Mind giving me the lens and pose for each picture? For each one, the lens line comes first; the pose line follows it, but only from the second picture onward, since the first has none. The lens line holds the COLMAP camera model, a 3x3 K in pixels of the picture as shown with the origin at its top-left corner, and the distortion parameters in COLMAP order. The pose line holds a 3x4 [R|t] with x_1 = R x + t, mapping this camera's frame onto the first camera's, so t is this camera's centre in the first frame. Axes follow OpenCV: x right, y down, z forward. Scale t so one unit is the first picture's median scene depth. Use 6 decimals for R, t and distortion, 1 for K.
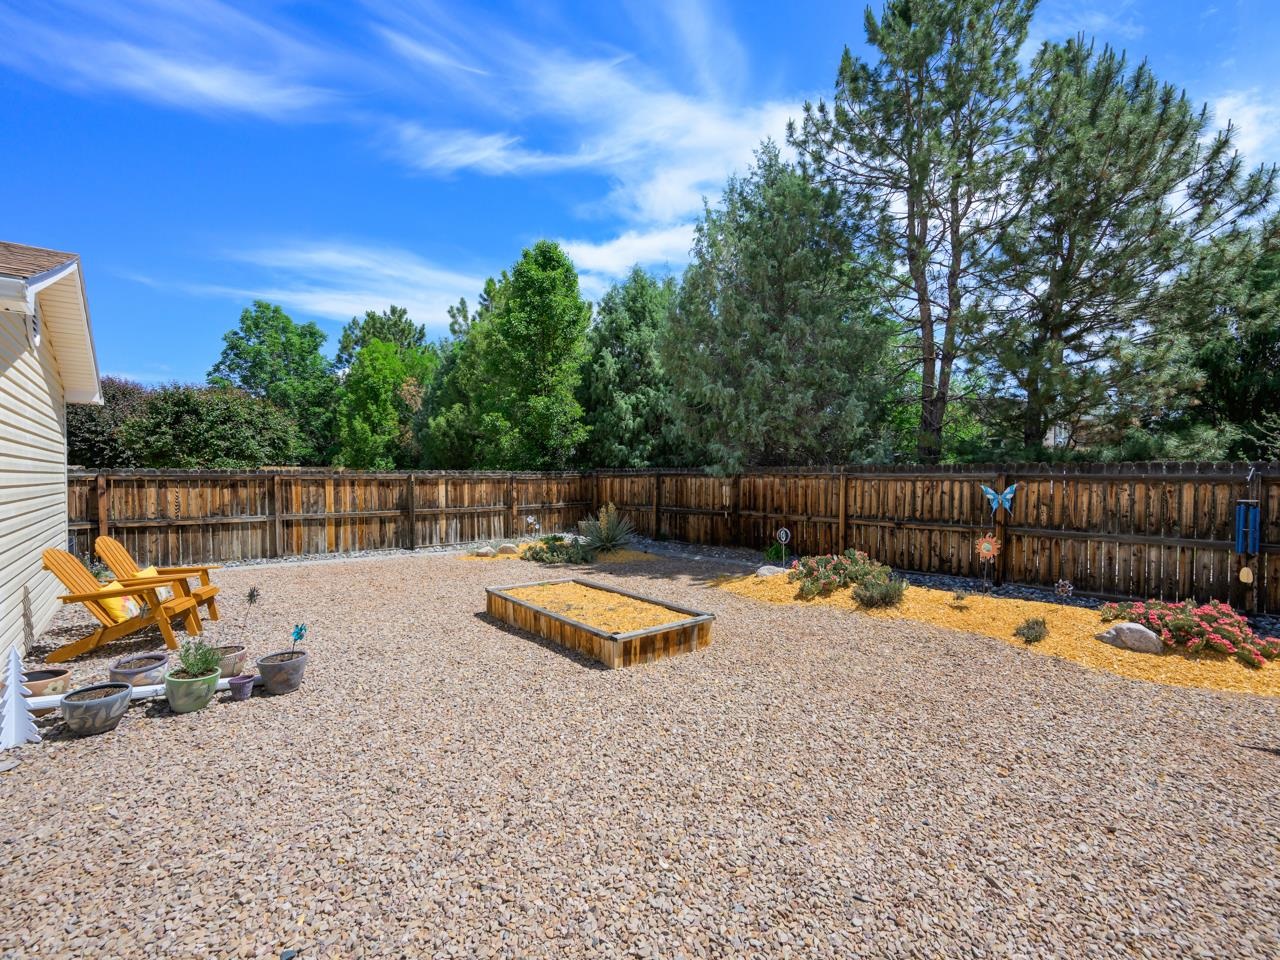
lens RADIAL K [[566.4, 0, 641.9], [0, 566.4, 491.6], [0, 0, 1]] dist [0.000691, -0.000258]
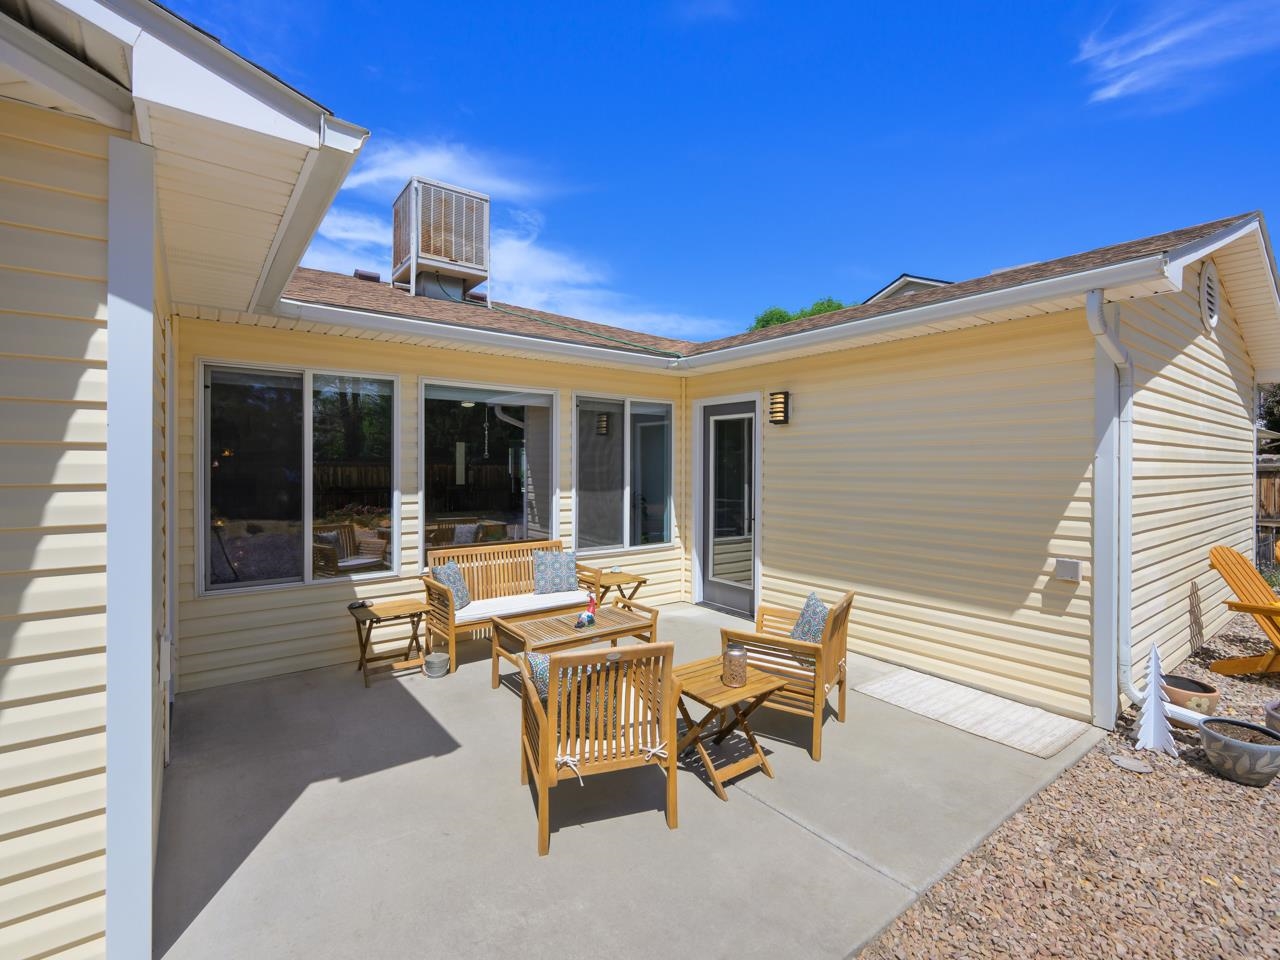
lens RADIAL K [[588.3, 0, 643.8], [0, 588.3, 461.7], [0, 0, 1]] dist [-0.000074, 0.000348]
pose [[-0.057681, -0.005407, -0.998320, -0.021257], [-0.030354, 0.999533, -0.003659, -0.001216], [0.997874, 0.030092, -0.057818, 0.058453]]
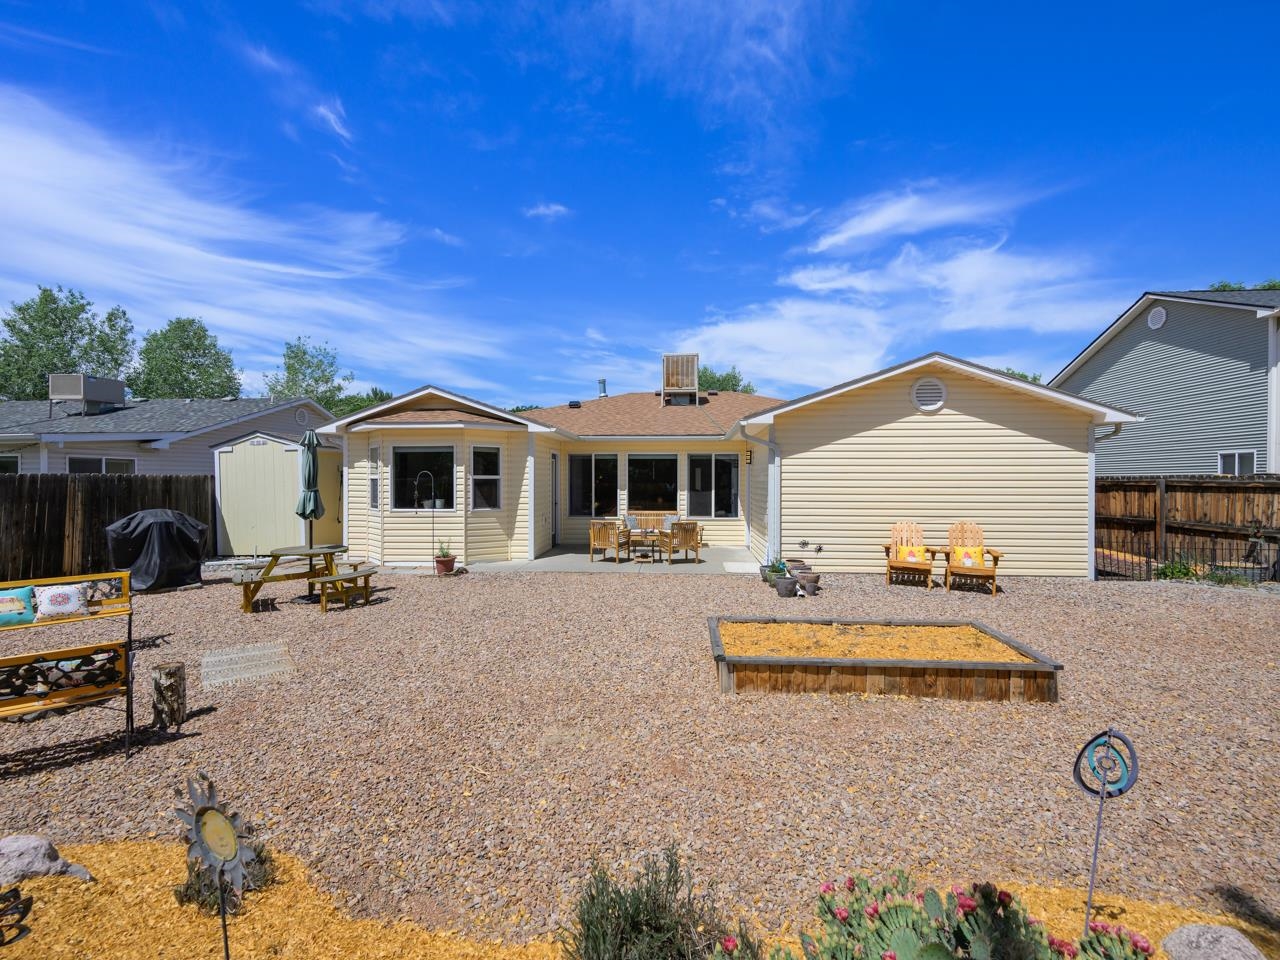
lens RADIAL K [[578.1, 0, 641.1], [0, 578.1, 463.0], [0, 0, 1]] dist [0.001480, 0.000584]
pose [[-0.711364, -0.023698, -0.702424, 0.417737], [-0.021972, 0.999693, -0.011476, -0.022576], [0.702481, 0.007270, -0.711666, 0.789834]]
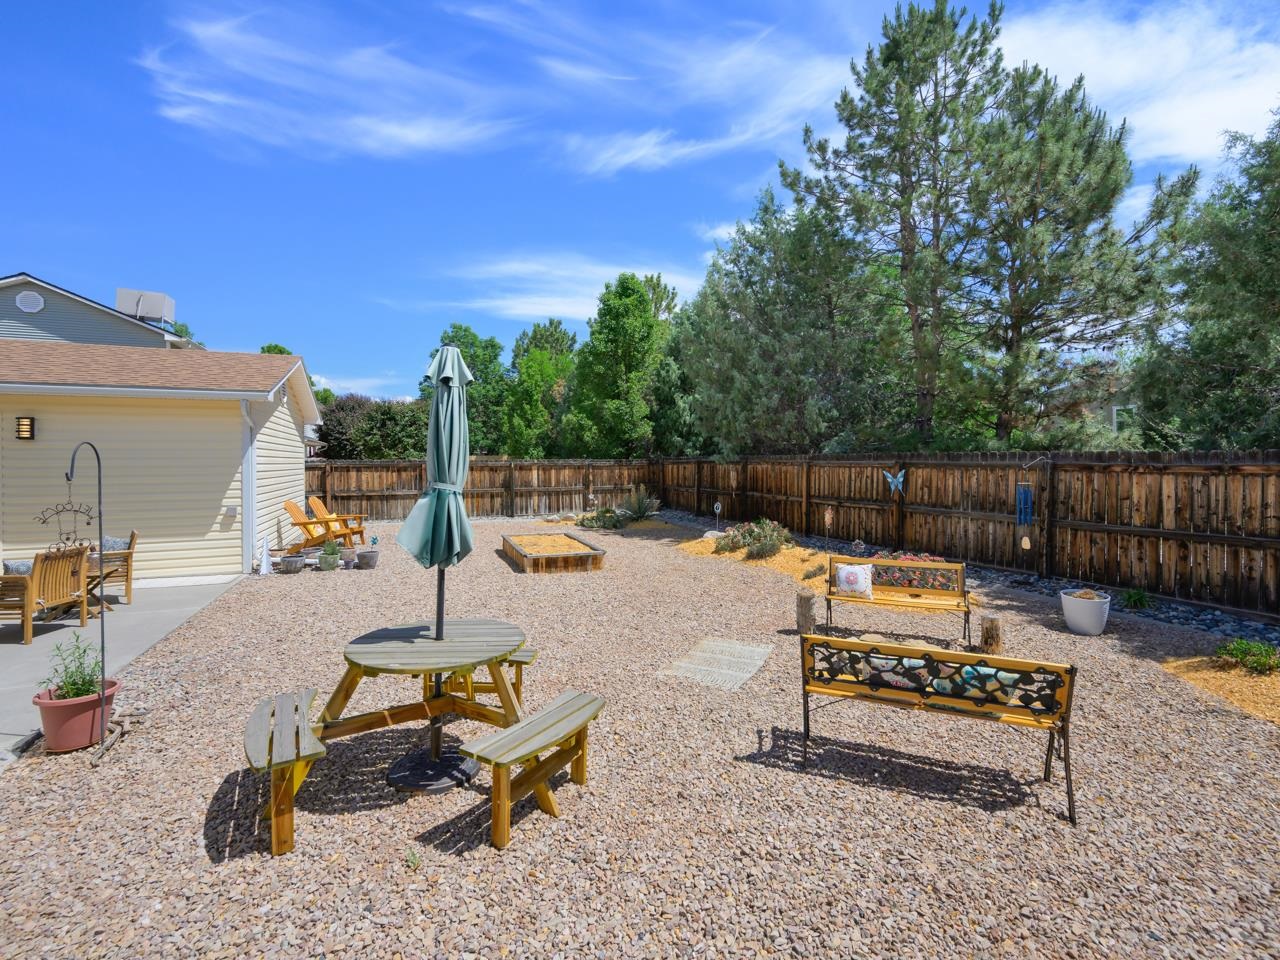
lens RADIAL K [[579.3, 0, 642.9], [0, 579.3, 472.9], [0, 0, 1]] dist [0.000845, -0.000158]
pose [[0.950369, 0.002426, -0.311116, 0.389562], [-0.004667, 0.999968, -0.006457, 0.003141], [0.311091, 0.007589, 0.950350, -0.280924]]
